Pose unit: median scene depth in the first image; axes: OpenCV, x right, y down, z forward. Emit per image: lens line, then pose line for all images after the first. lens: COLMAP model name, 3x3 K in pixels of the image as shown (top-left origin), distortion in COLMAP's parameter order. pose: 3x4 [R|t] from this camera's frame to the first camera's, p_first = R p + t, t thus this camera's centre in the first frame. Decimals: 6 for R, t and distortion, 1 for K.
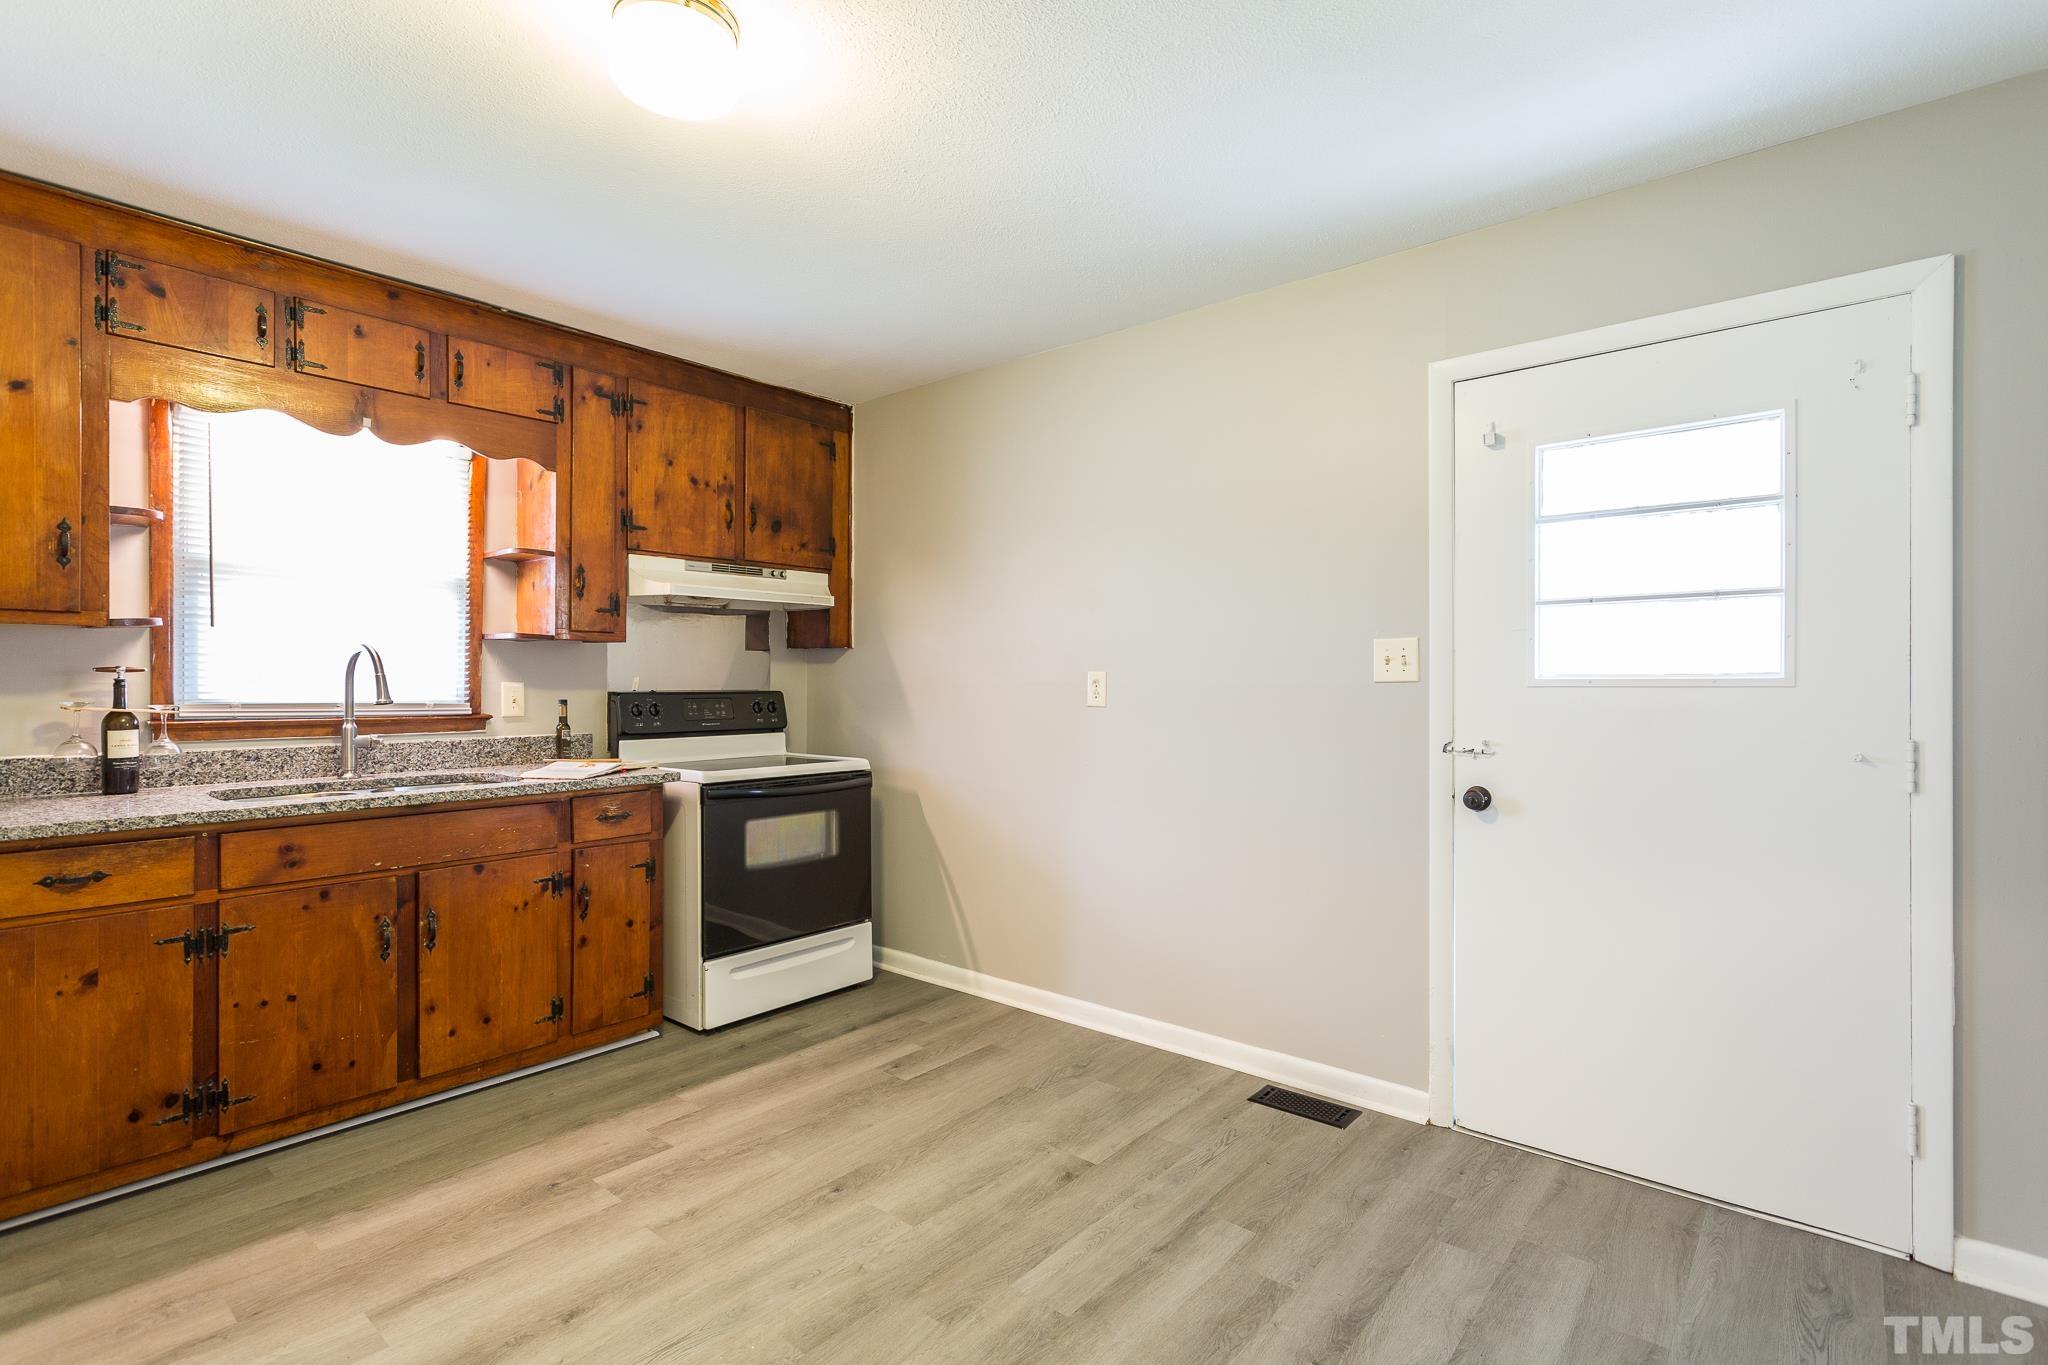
lens RADIAL K [[985.5, 0, 1024.0], [0, 985.5, 684.2], [0, 0, 1]] dist [0.000133, 0.001073]
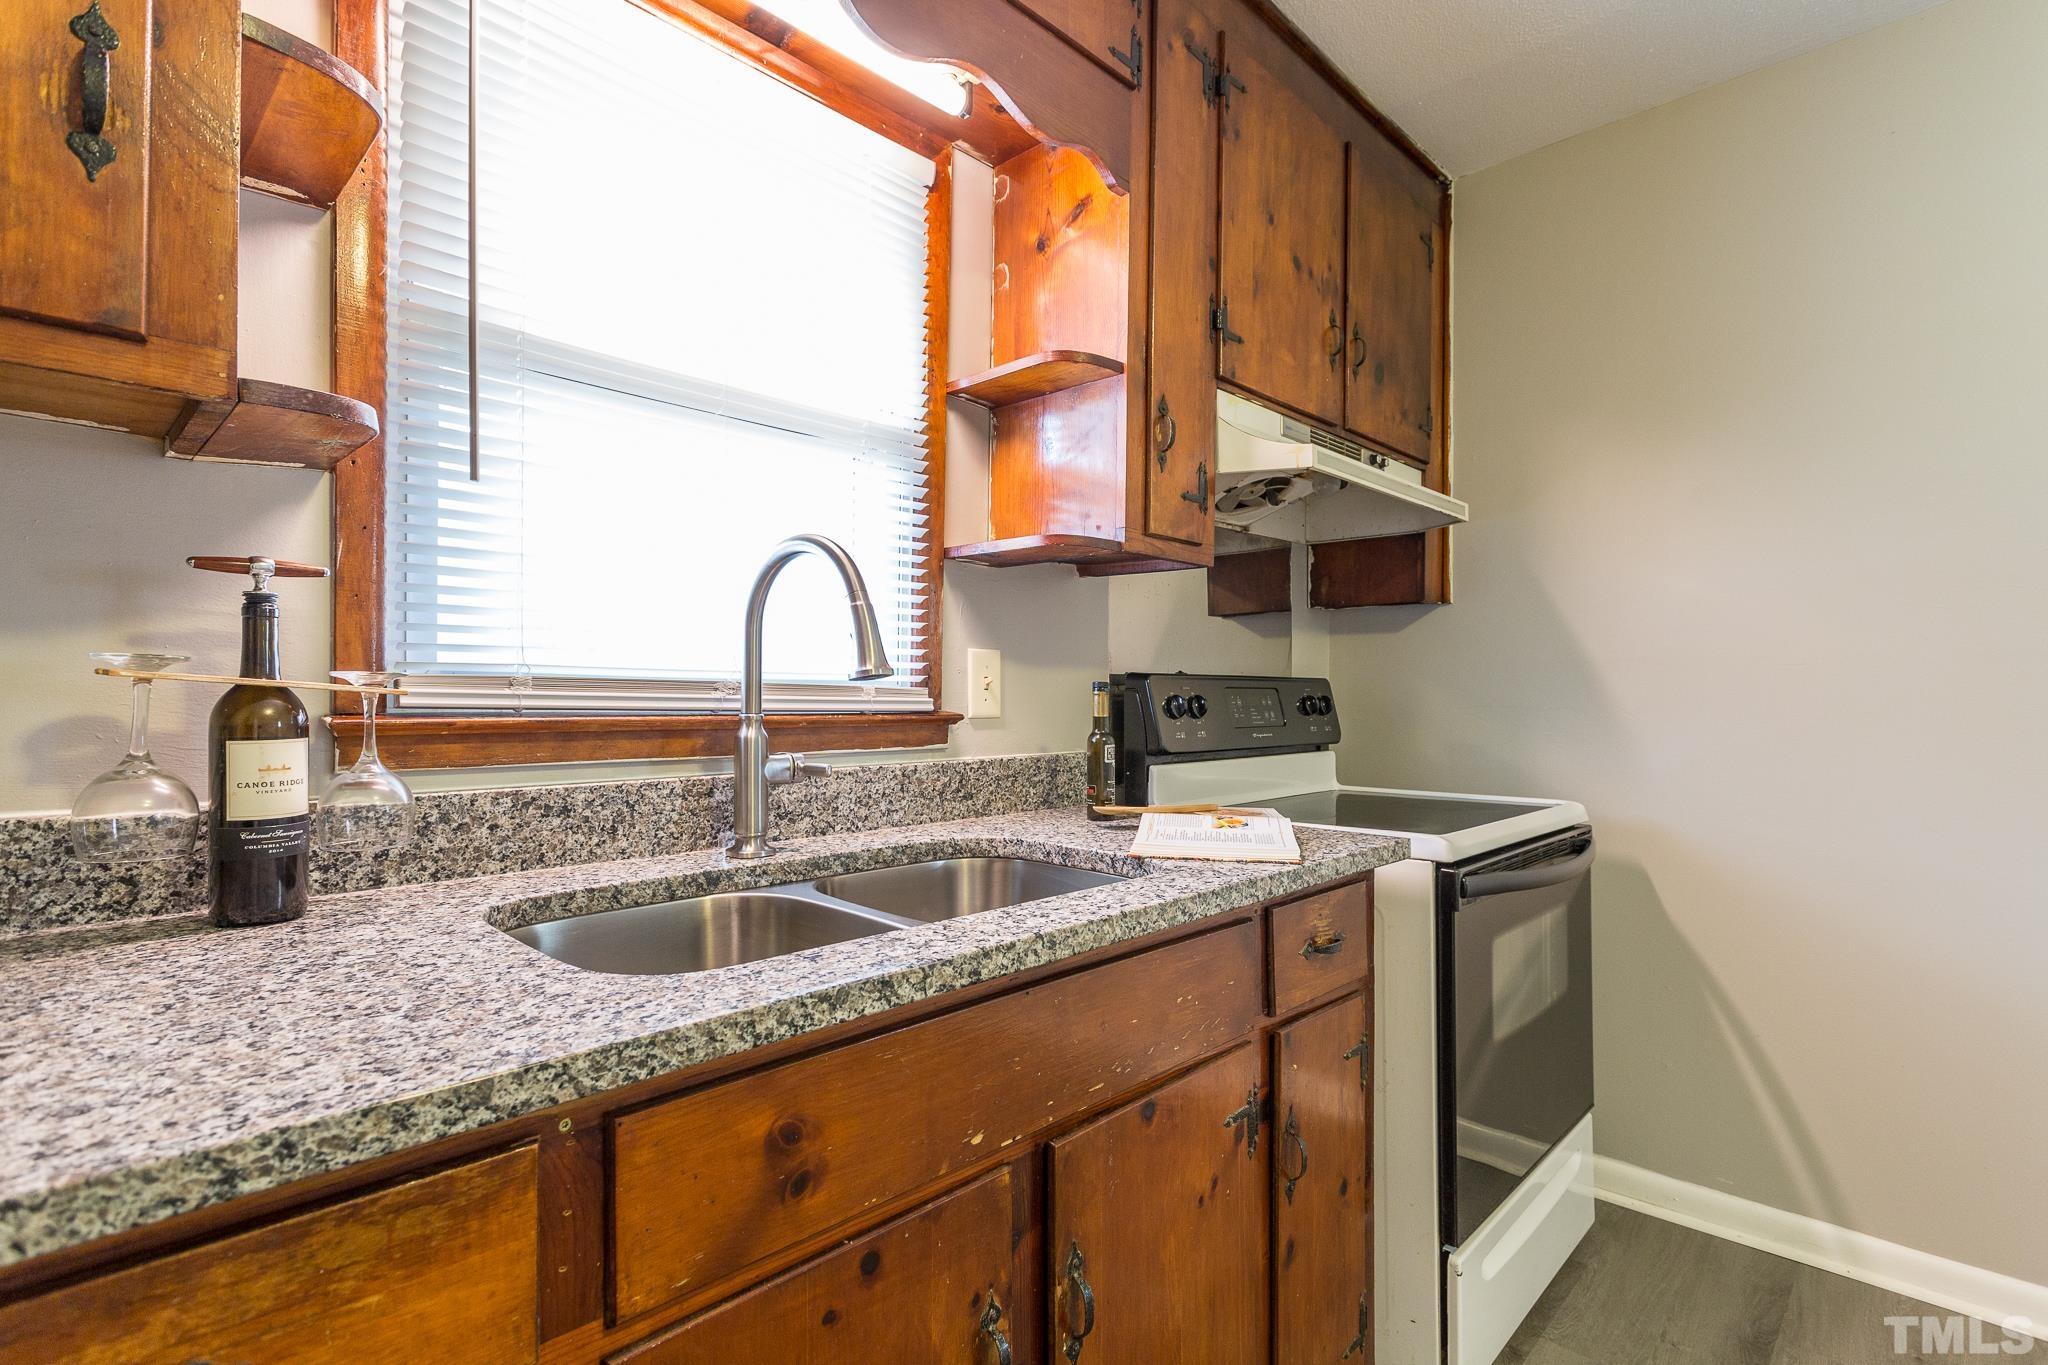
lens RADIAL K [[985.5, 0, 1016.9], [0, 985.5, 692.9], [0, 0, 1]] dist [0.000133, 0.001073]
pose [[0.997785, 0.000182, -0.066522, -0.594312], [-0.000777, 0.999960, -0.008909, 0.031280], [0.066518, 0.008941, 0.997745, 0.635849]]
